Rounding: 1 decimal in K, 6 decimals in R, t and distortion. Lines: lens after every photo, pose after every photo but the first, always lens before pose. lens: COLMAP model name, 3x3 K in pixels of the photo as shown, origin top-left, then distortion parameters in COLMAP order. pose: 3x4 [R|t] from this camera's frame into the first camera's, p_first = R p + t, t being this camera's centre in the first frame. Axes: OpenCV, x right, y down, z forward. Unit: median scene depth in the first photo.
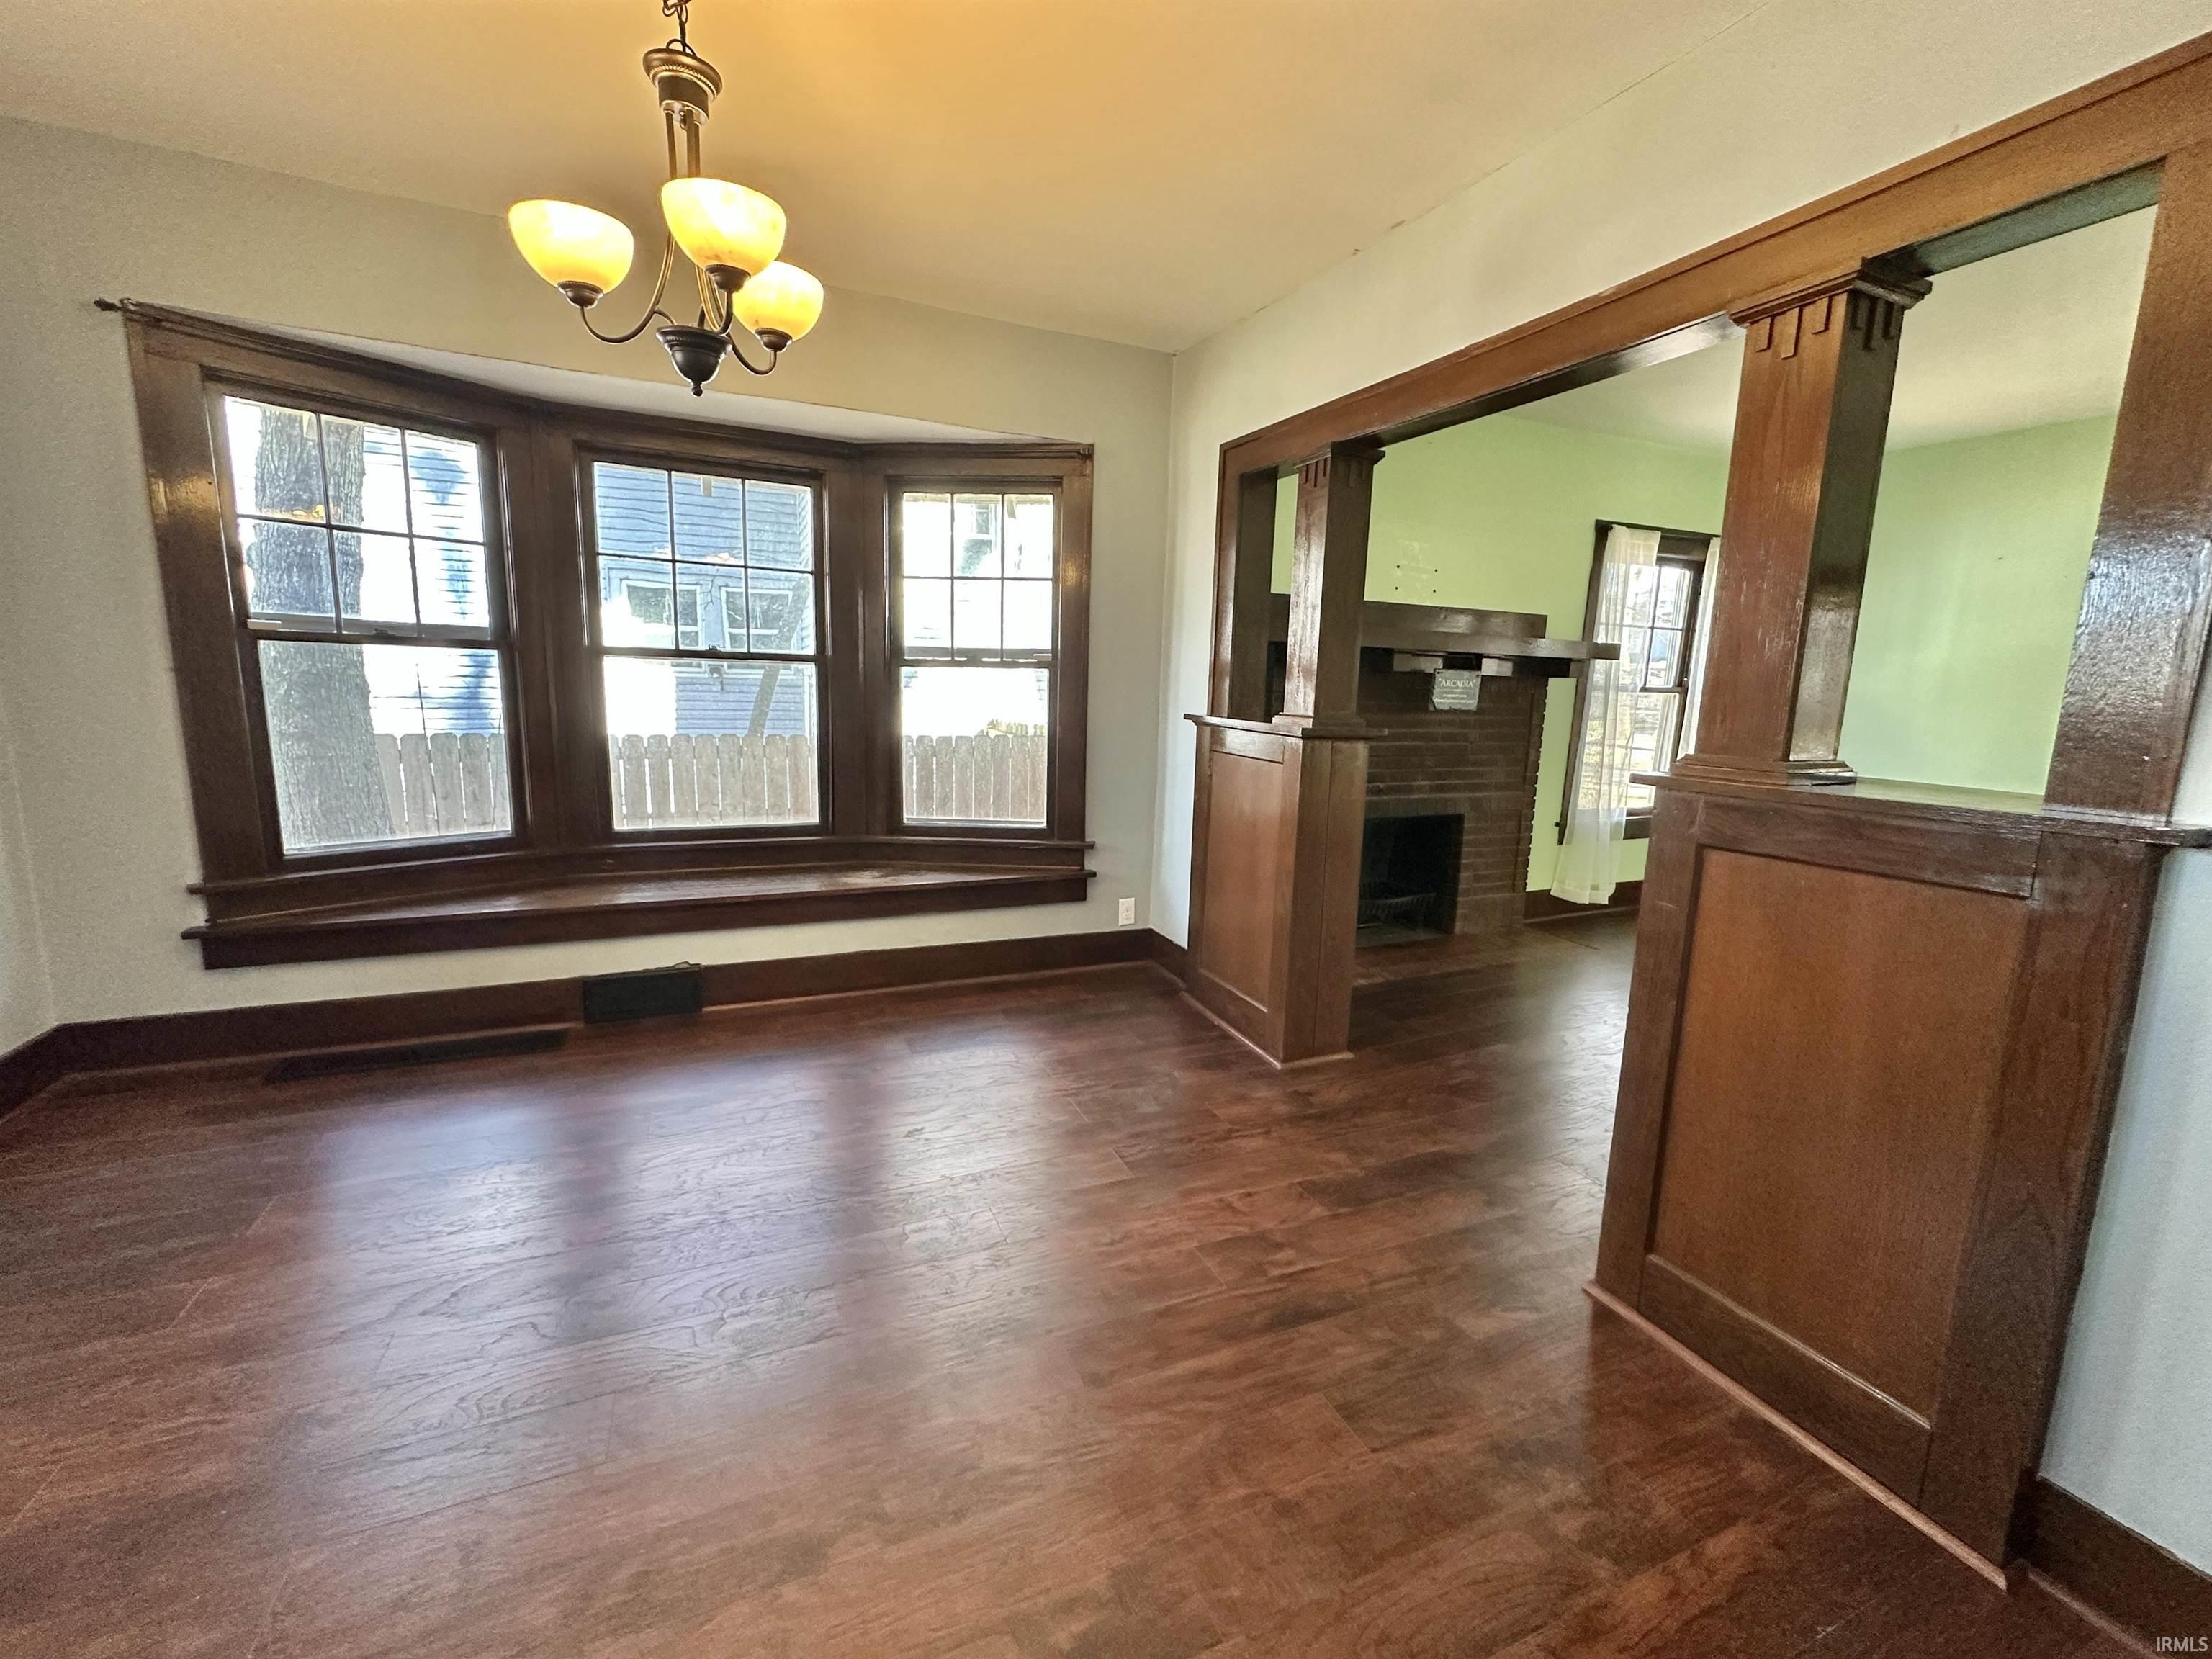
lens RADIAL K [[884.7, 0, 1103.7], [0, 884.7, 823.4], [0, 0, 1]] dist [-0.000841, -0.000456]
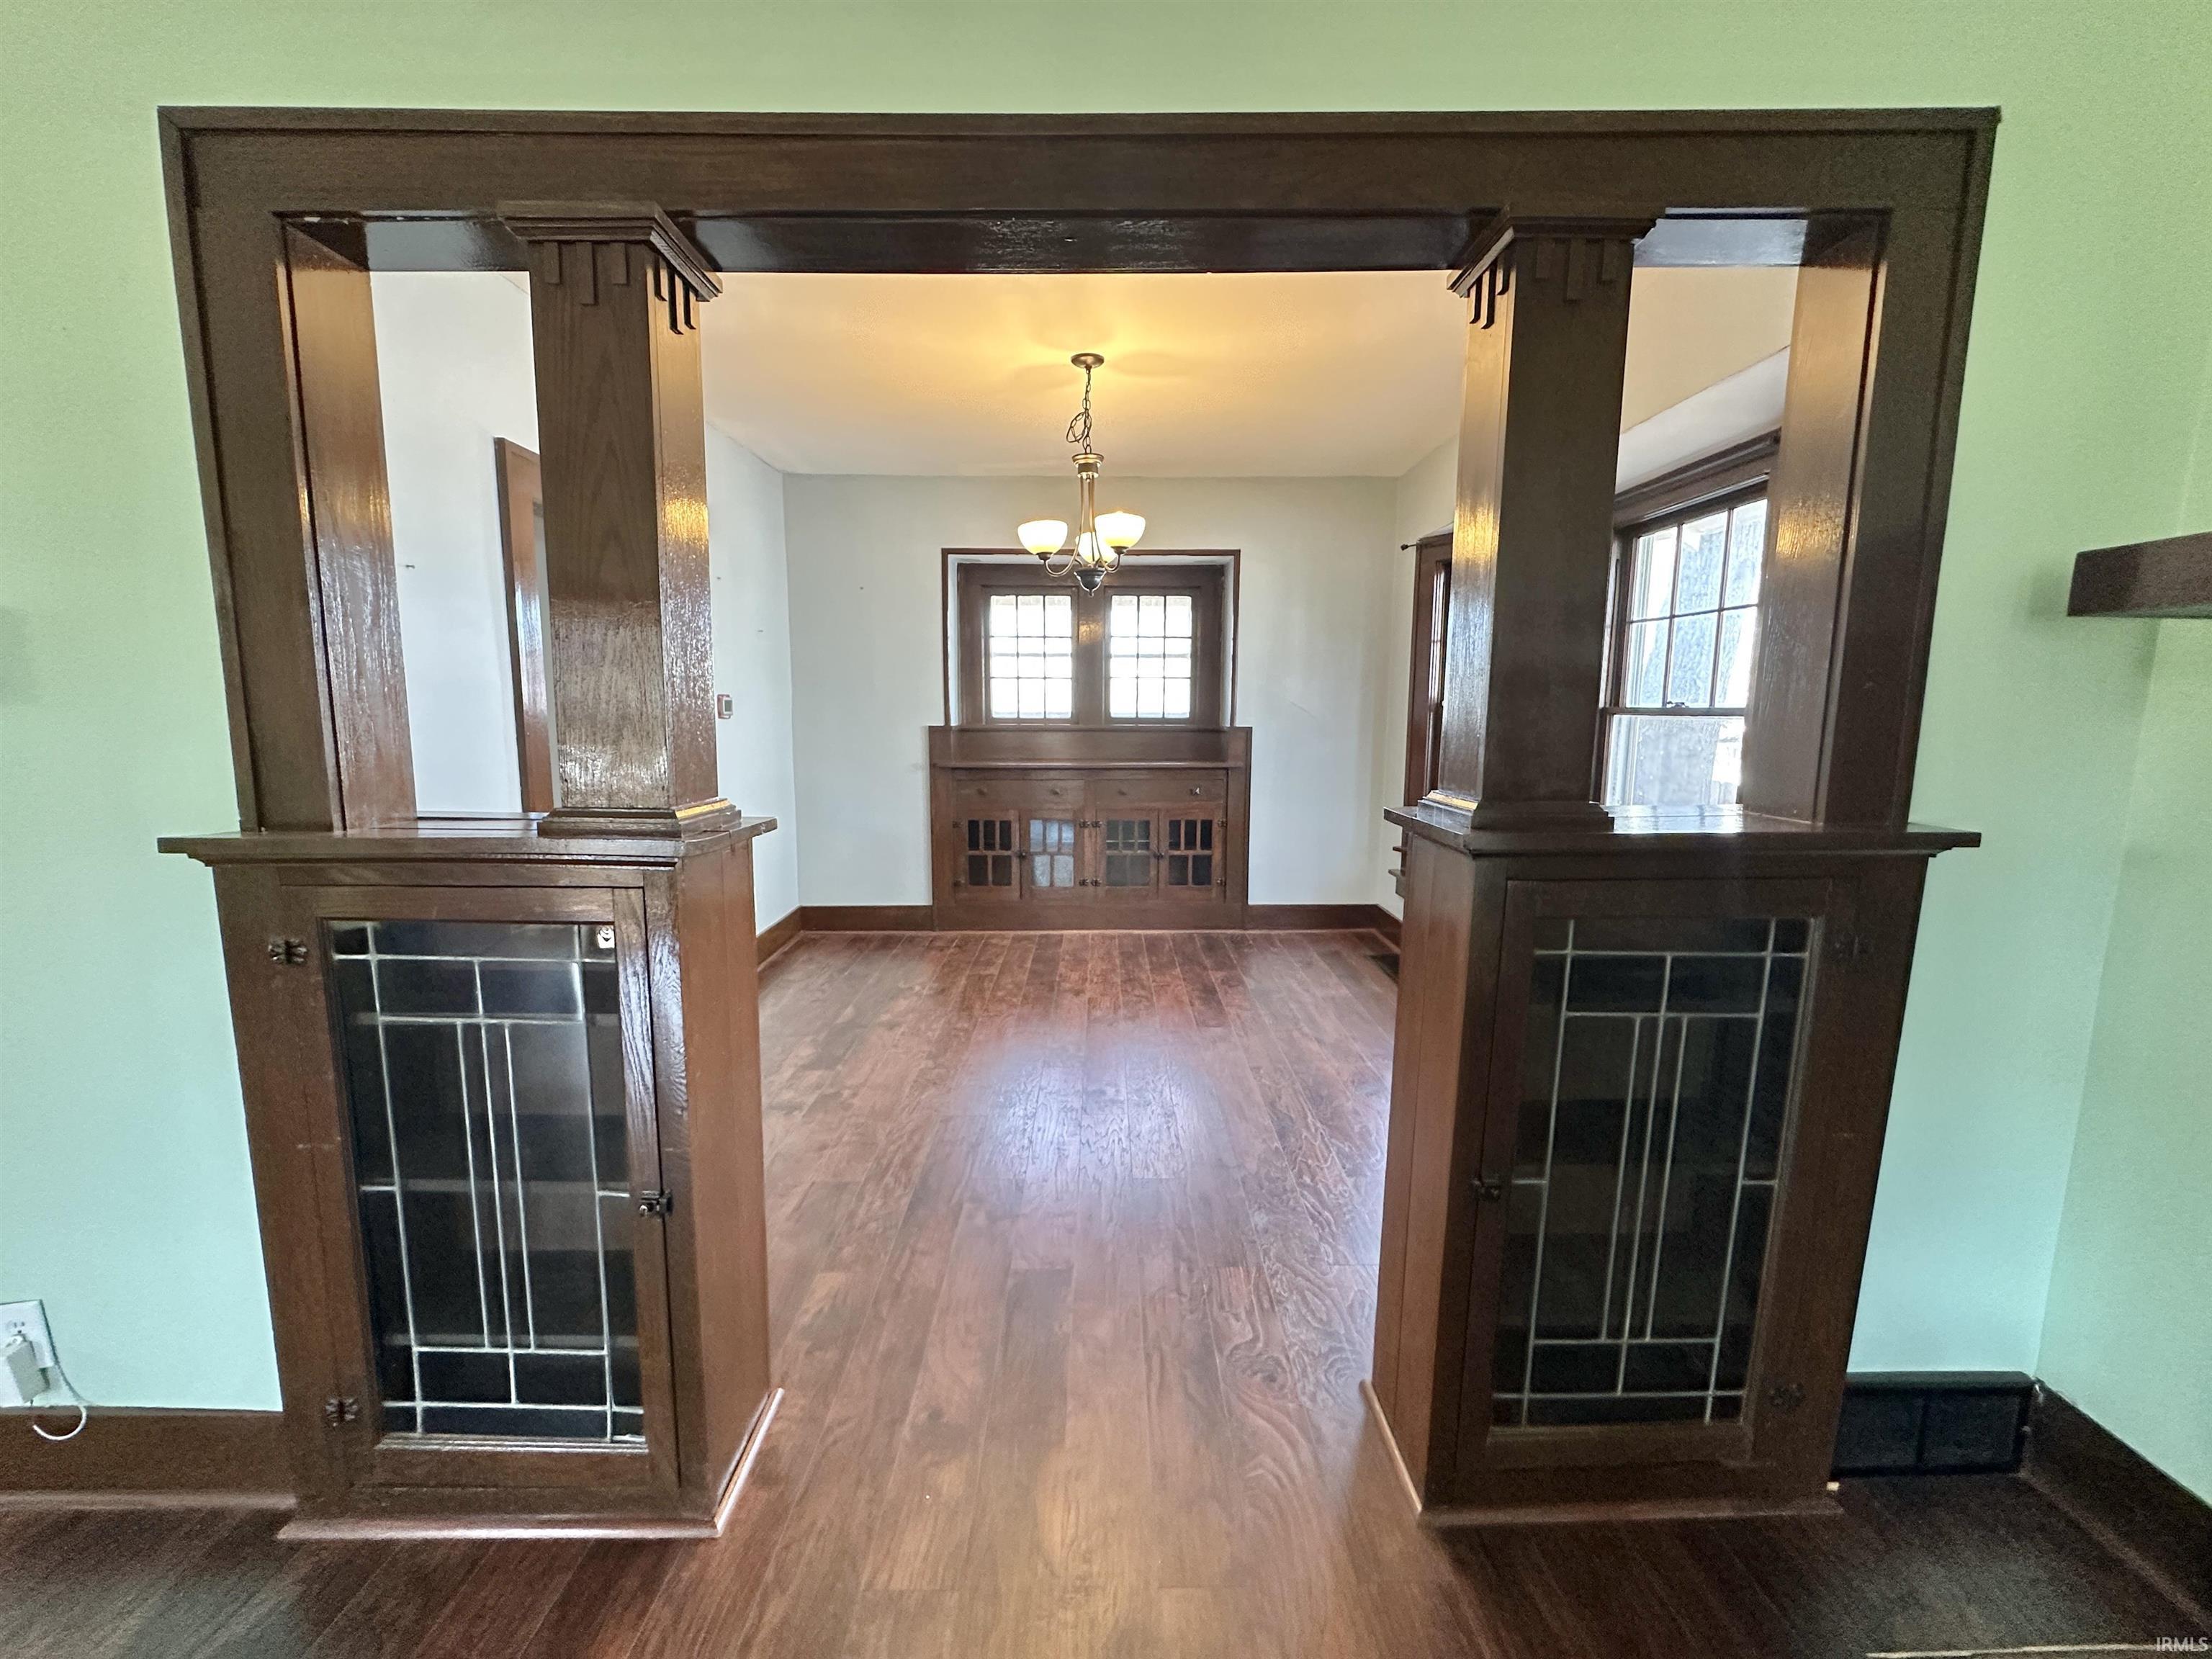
lens RADIAL K [[884.7, 0, 1100.7], [0, 884.7, 834.3], [0, 0, 1]] dist [-0.000841, -0.000456]
pose [[-0.403931, 0.092960, -0.910054, 0.812924], [-0.170113, 0.969838, 0.174572, -0.157232], [0.898834, 0.225327, -0.375934, 1.041962]]
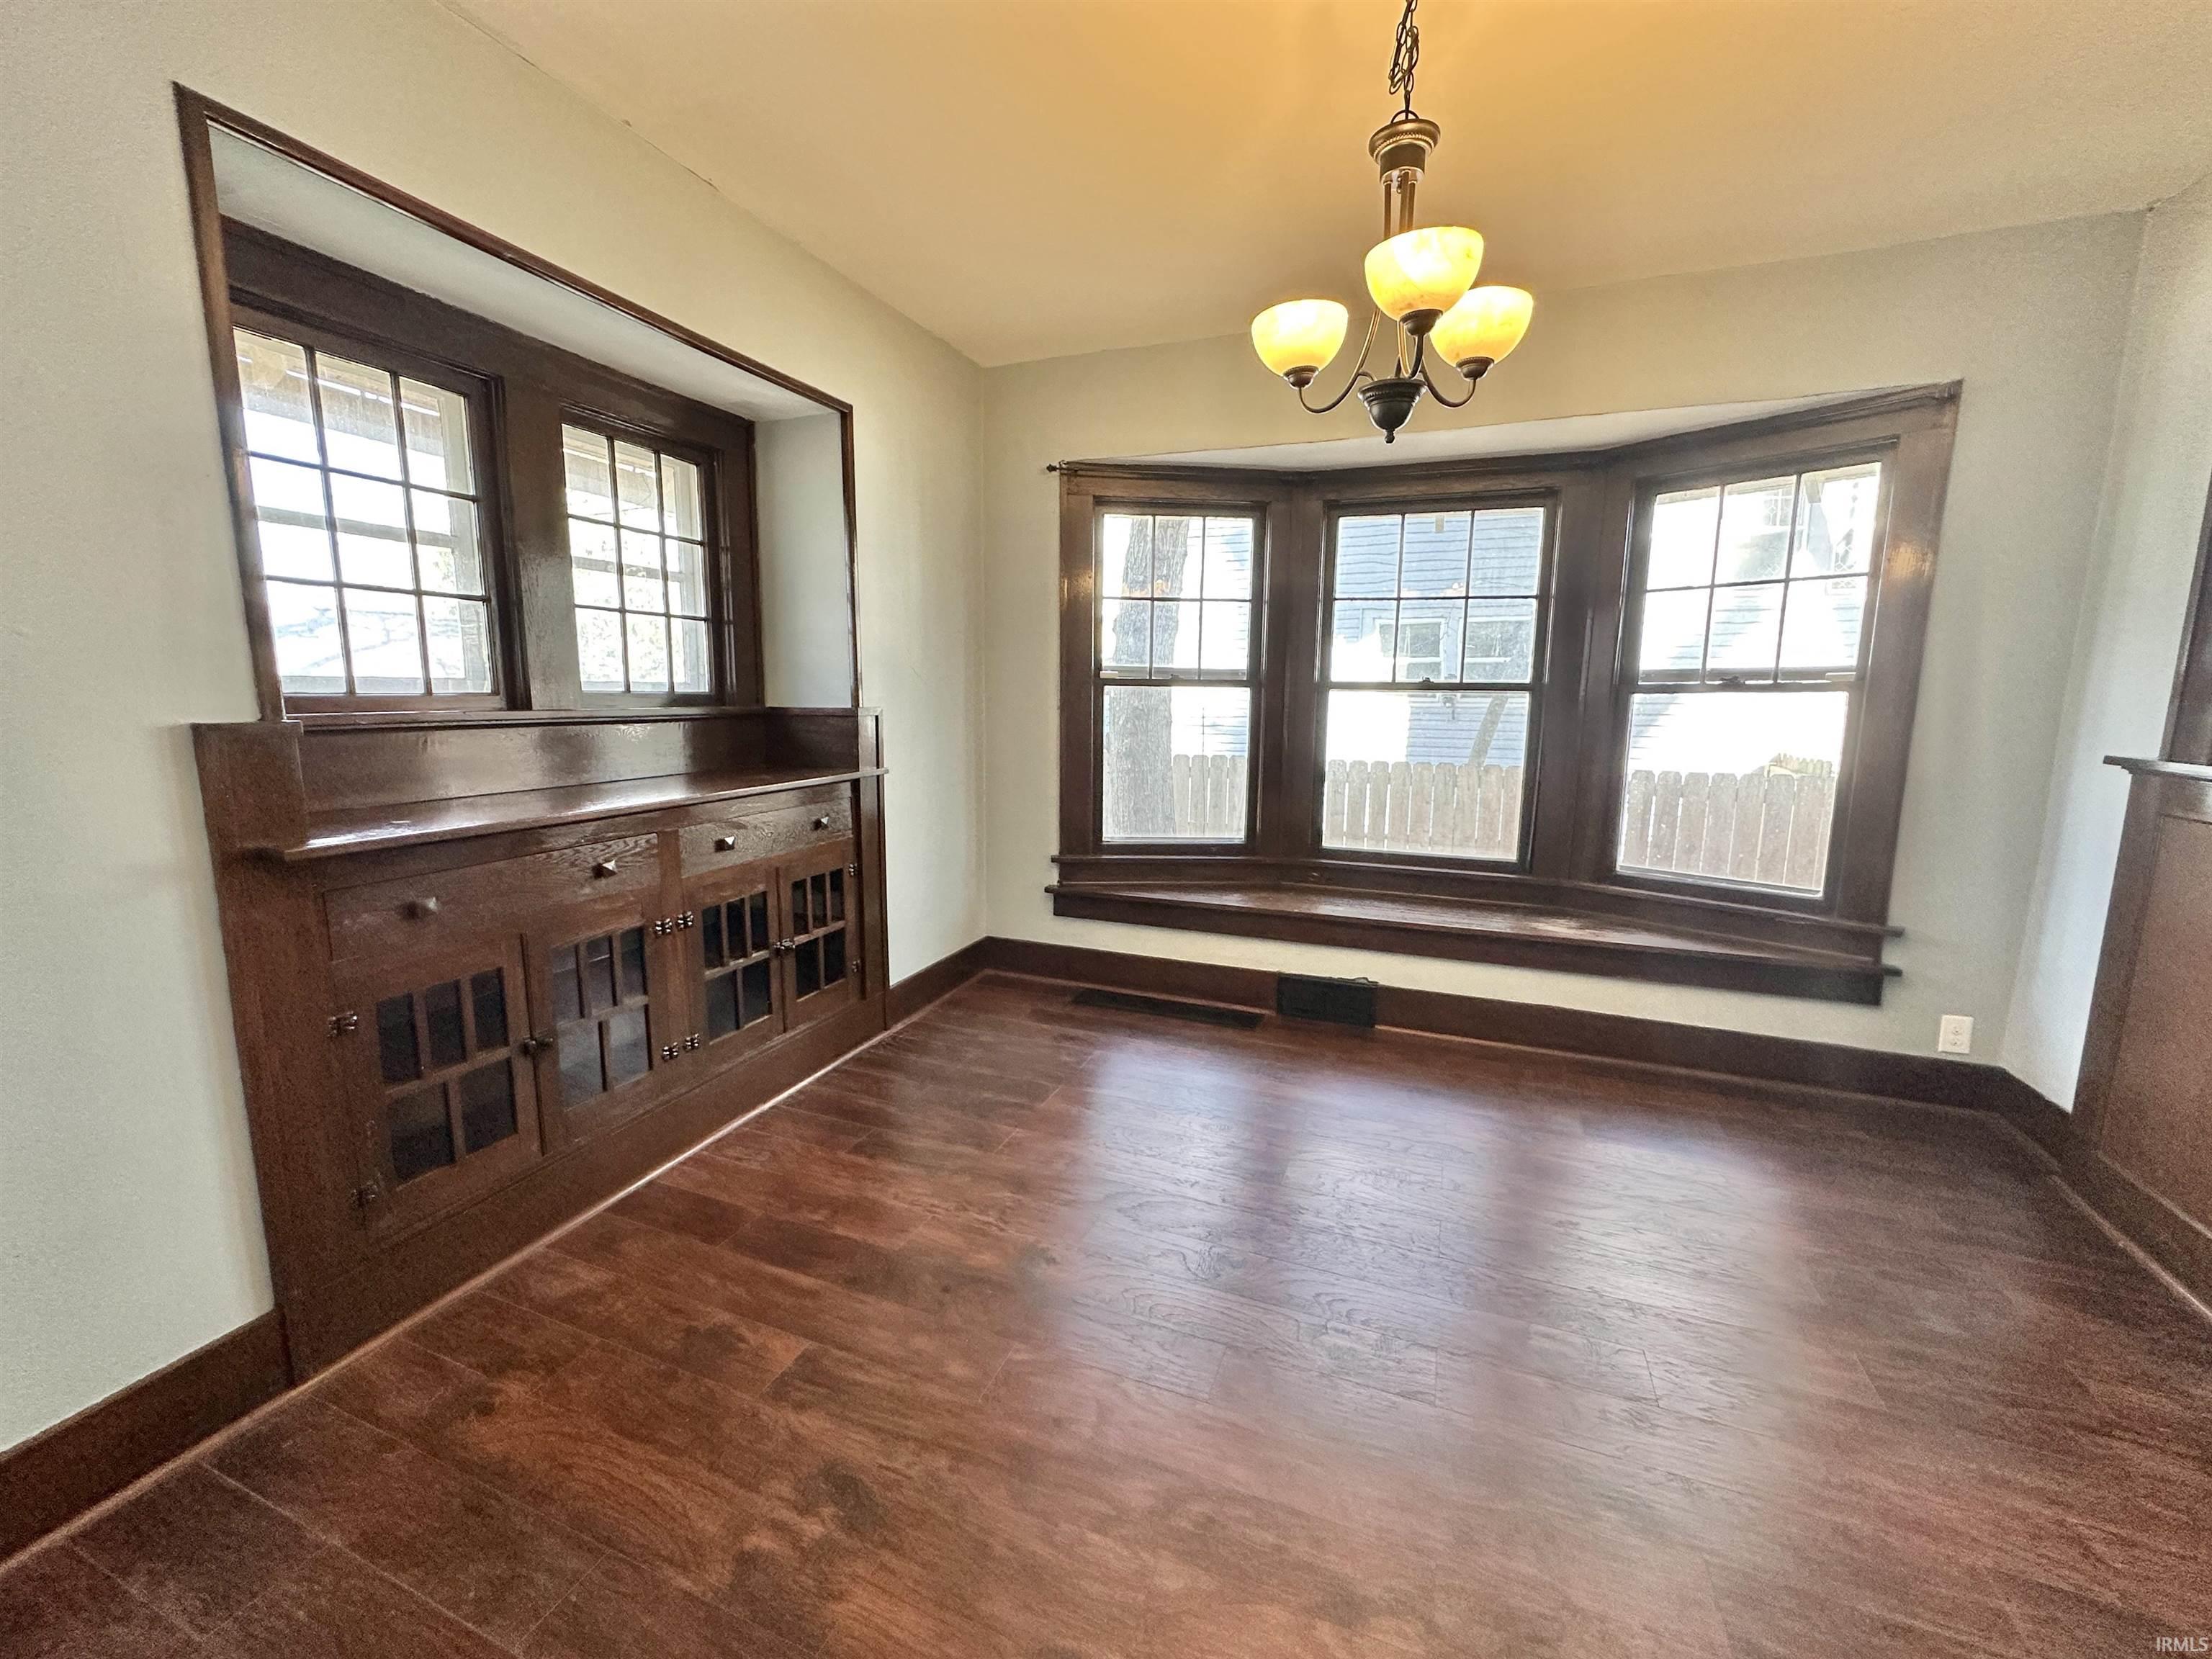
lens RADIAL K [[884.7, 0, 1107.8], [0, 884.7, 819.9], [0, 0, 1]] dist [-0.000841, -0.000456]
pose [[0.704652, 0.077274, -0.705333, 0.041814], [-0.103196, 0.994644, 0.005874, -0.005169], [0.702009, 0.068649, 0.708852, 0.028675]]
